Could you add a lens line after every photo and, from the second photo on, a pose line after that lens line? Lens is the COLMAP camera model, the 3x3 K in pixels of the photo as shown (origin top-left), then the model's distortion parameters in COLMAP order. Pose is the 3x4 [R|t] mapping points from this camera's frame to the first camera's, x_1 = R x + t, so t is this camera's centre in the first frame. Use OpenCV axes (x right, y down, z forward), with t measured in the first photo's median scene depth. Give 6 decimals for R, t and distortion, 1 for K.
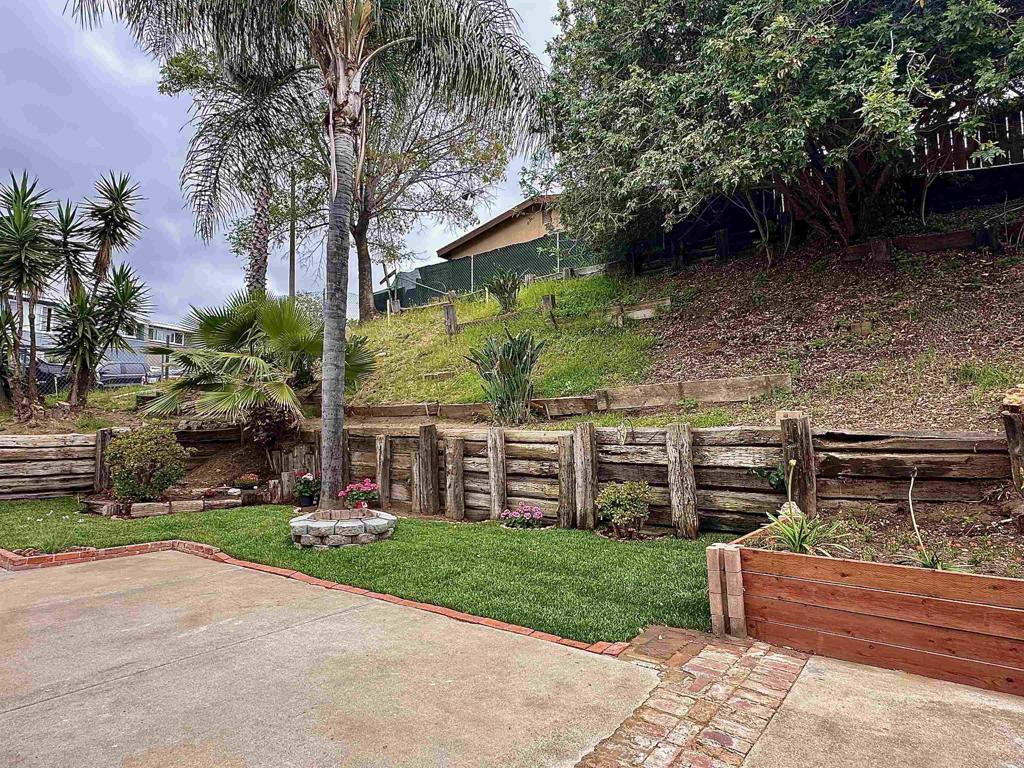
lens RADIAL K [[577.1, 0, 512.0], [0, 577.1, 384.0], [0, 0, 1]] dist [-0.002908, 0.001215]
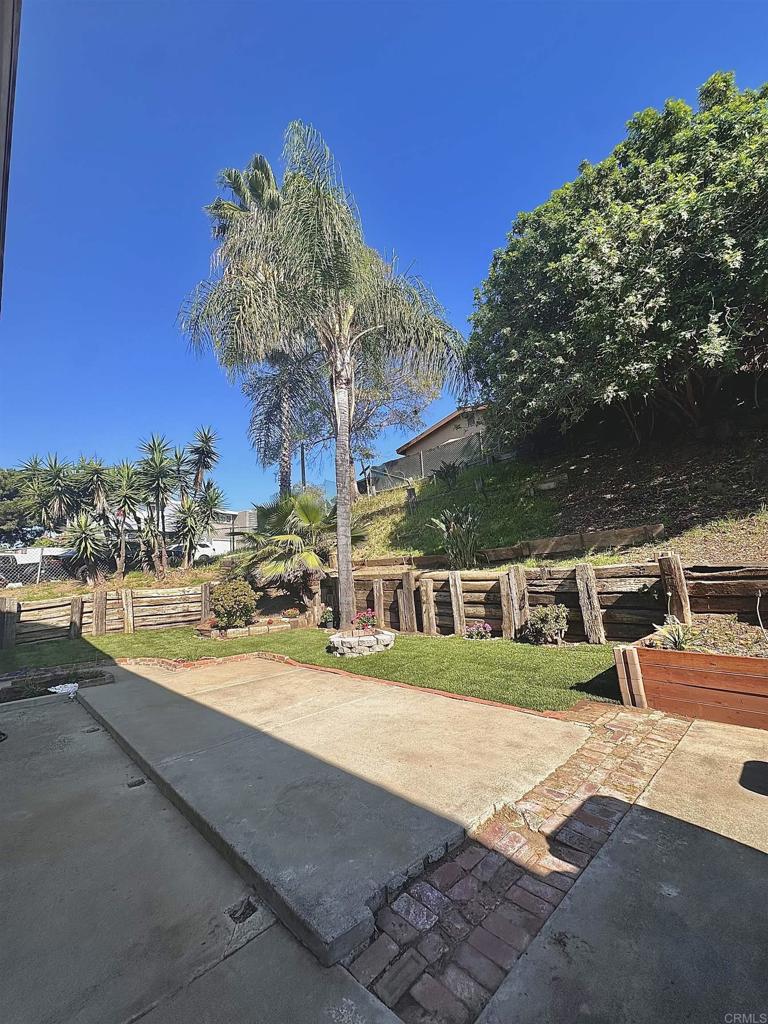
lens RADIAL K [[411.9, 0, 384.0], [0, 411.9, 512.0], [0, 0, 1]] dist [-0.001415, -0.000002]
pose [[0.986371, -0.070532, -0.148649, -0.043470], [0.061881, 0.996153, -0.062046, -0.026939], [0.152454, 0.052002, 0.986942, -0.109839]]
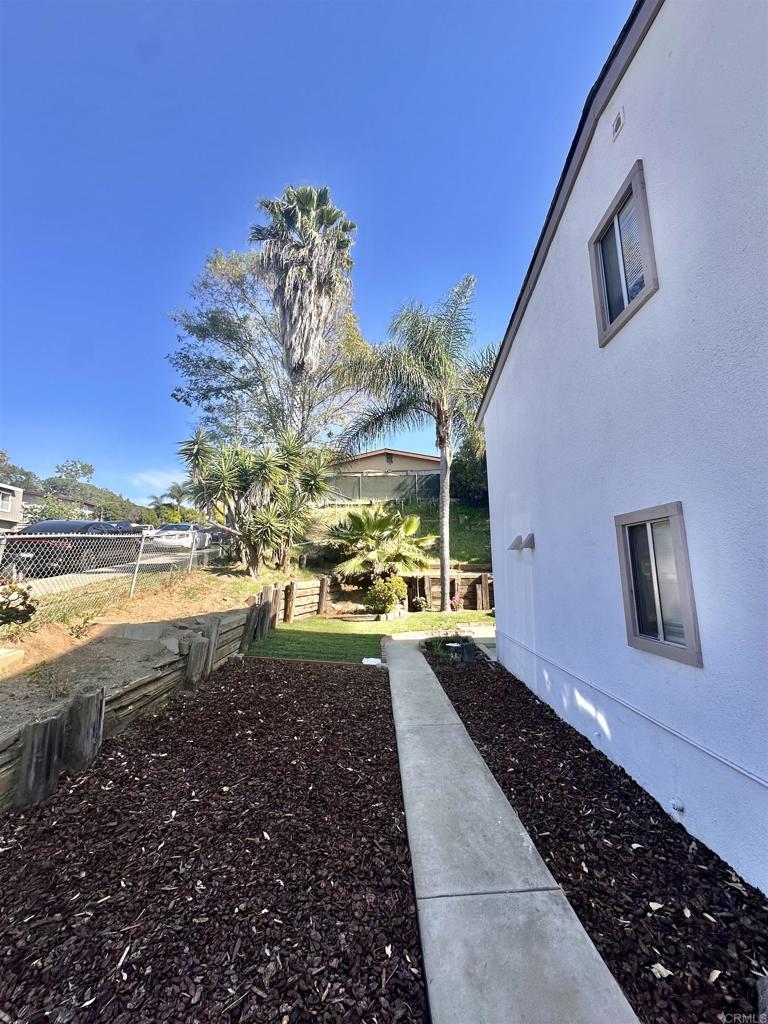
lens RADIAL K [[411.9, 0, 384.0], [0, 411.9, 512.0], [0, 0, 1]] dist [-0.001415, -0.000002]
pose [[0.800216, 0.079512, 0.594418, -1.967026], [-0.045516, 0.996365, -0.072004, -0.053938], [-0.597983, 0.030563, 0.800926, -0.196916]]
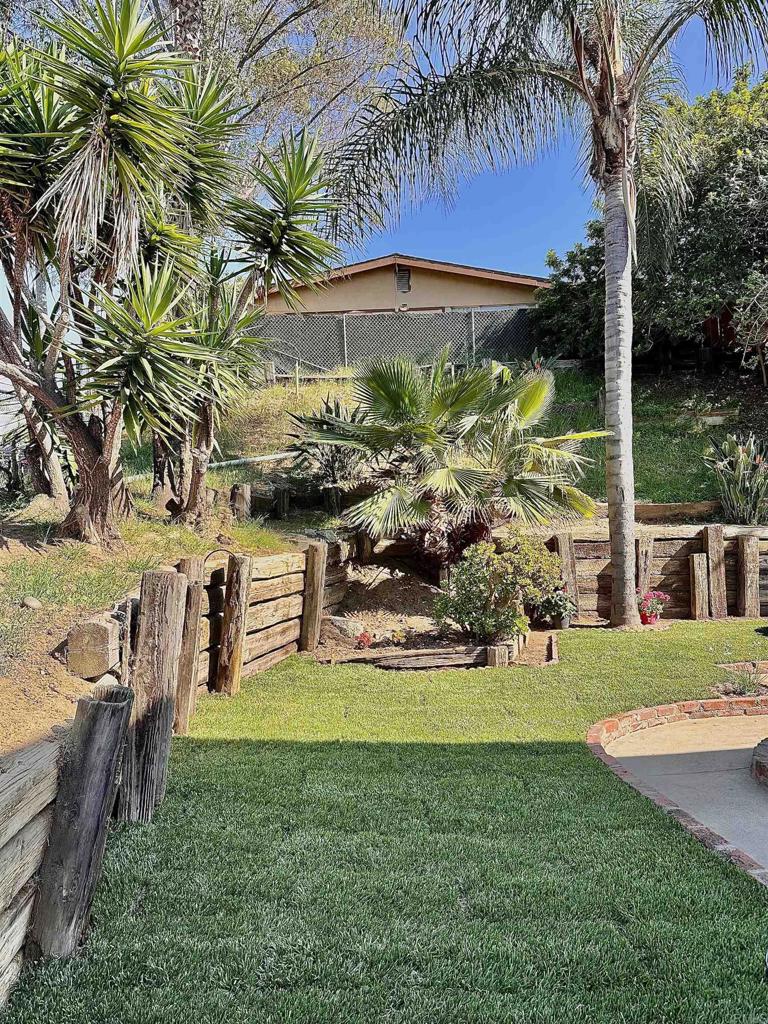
lens RADIAL K [[716.6, 0, 384.0], [0, 716.6, 512.0], [0, 0, 1]] dist [0.167059, -0.236438]
pose [[0.759077, -0.000443, 0.651001, -1.695924], [-0.020965, 0.999464, 0.025126, 0.039505], [-0.650663, -0.032721, 0.758661, 0.550683]]
